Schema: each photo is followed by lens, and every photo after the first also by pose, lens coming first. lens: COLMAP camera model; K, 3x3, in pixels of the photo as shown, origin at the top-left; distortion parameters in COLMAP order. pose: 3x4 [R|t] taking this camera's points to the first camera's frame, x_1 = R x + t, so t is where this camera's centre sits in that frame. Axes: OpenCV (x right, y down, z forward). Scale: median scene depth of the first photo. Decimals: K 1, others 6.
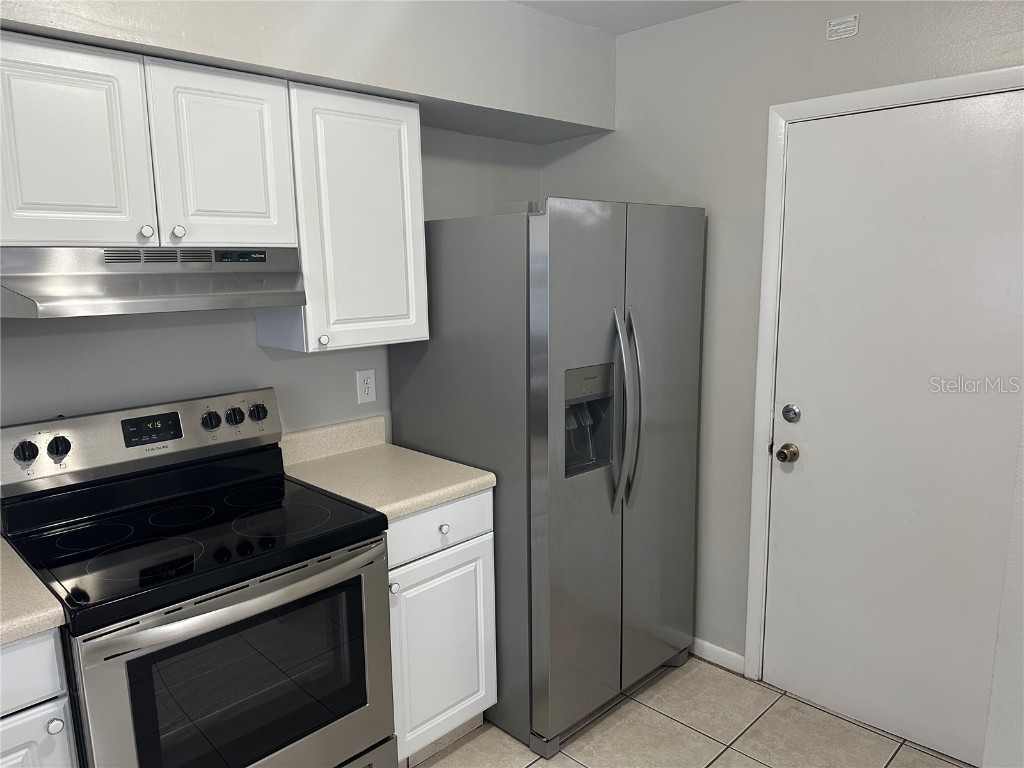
lens RADIAL K [[715.1, 0, 516.3], [0, 715.1, 383.1], [0, 0, 1]] dist [0.034202, -0.048820]
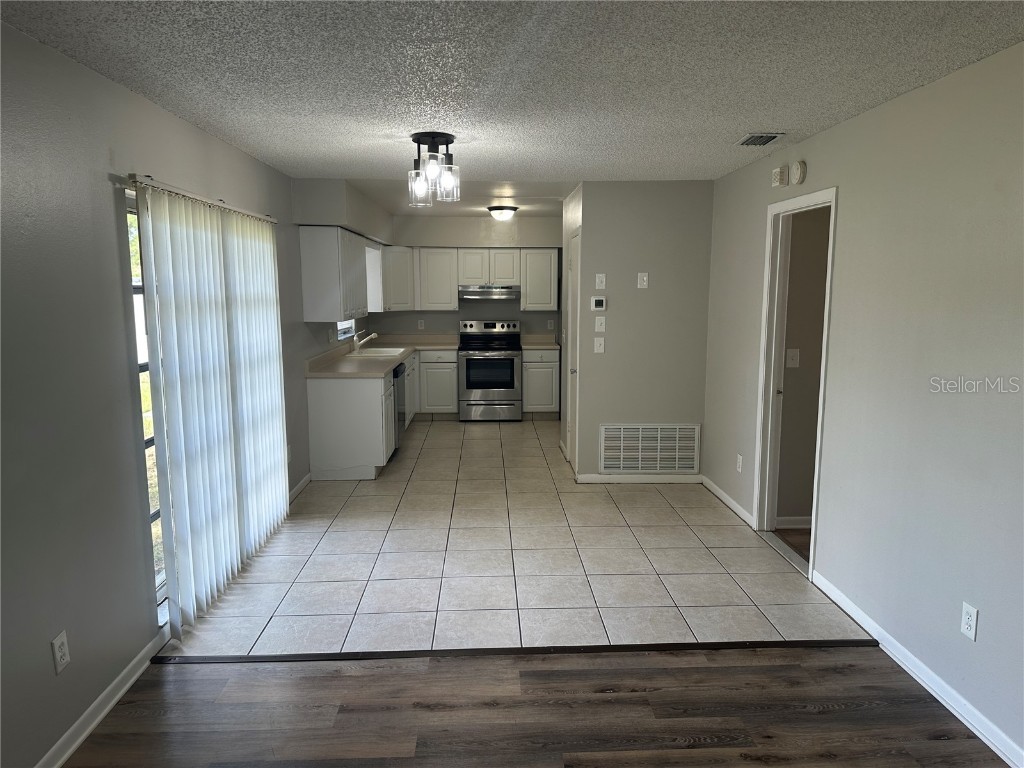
lens RADIAL K [[715.1, 0, 519.7], [0, 715.1, 385.9], [0, 0, 1]] dist [0.034202, -0.048820]
pose [[0.740888, 0.116942, -0.661369, 2.467718], [-0.129239, 0.991145, 0.030475, 0.260741], [0.659077, 0.062896, 0.749441, -2.060498]]
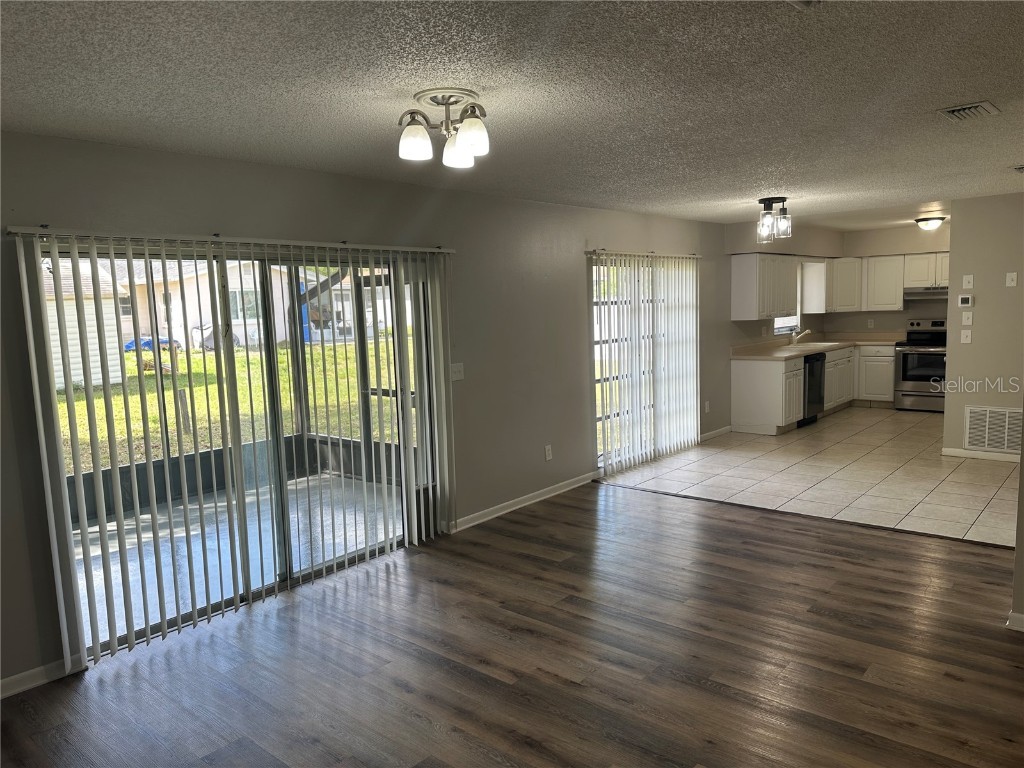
lens RADIAL K [[715.1, 0, 501.7], [0, 715.1, 385.1], [0, 0, 1]] dist [0.034202, -0.048820]
pose [[0.060155, 0.132442, -0.989364, 3.898204], [-0.128930, 0.983887, 0.123869, 0.233171], [0.989827, 0.120107, 0.076261, -2.080195]]
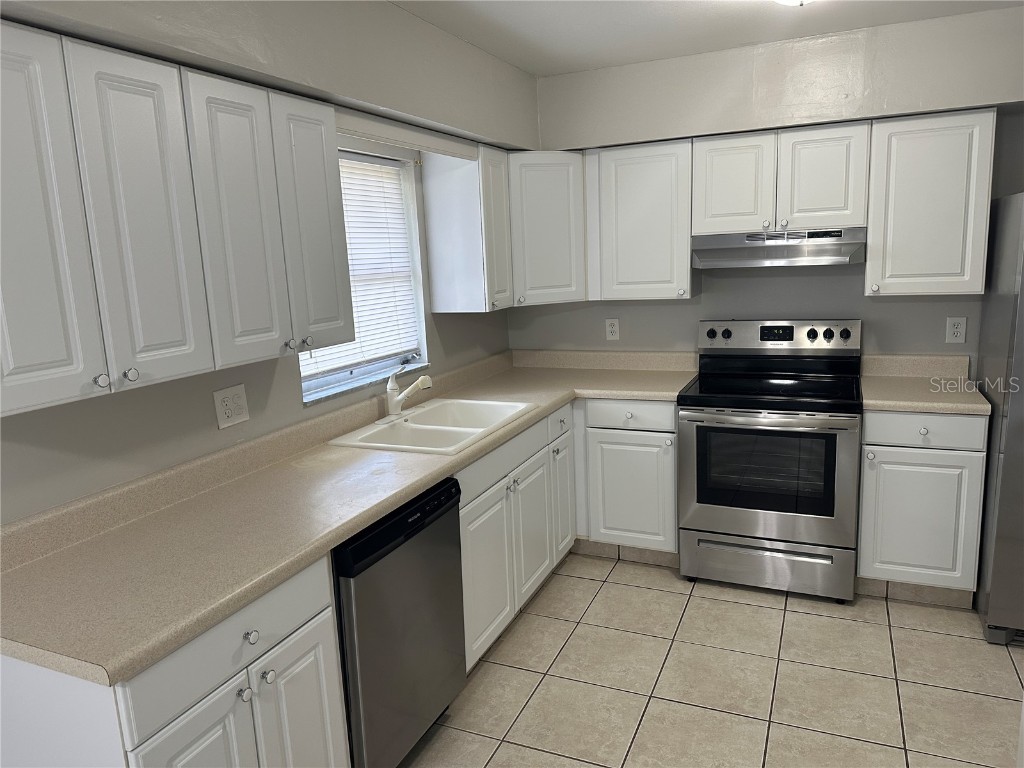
lens RADIAL K [[715.1, 0, 486.7], [0, 715.1, 388.9], [0, 0, 1]] dist [0.034202, -0.048820]
pose [[0.338527, 0.182084, -0.923171, 0.871013], [-0.114886, 0.981756, 0.151511, 0.011492], [0.933917, 0.054769, 0.353271, -0.276466]]
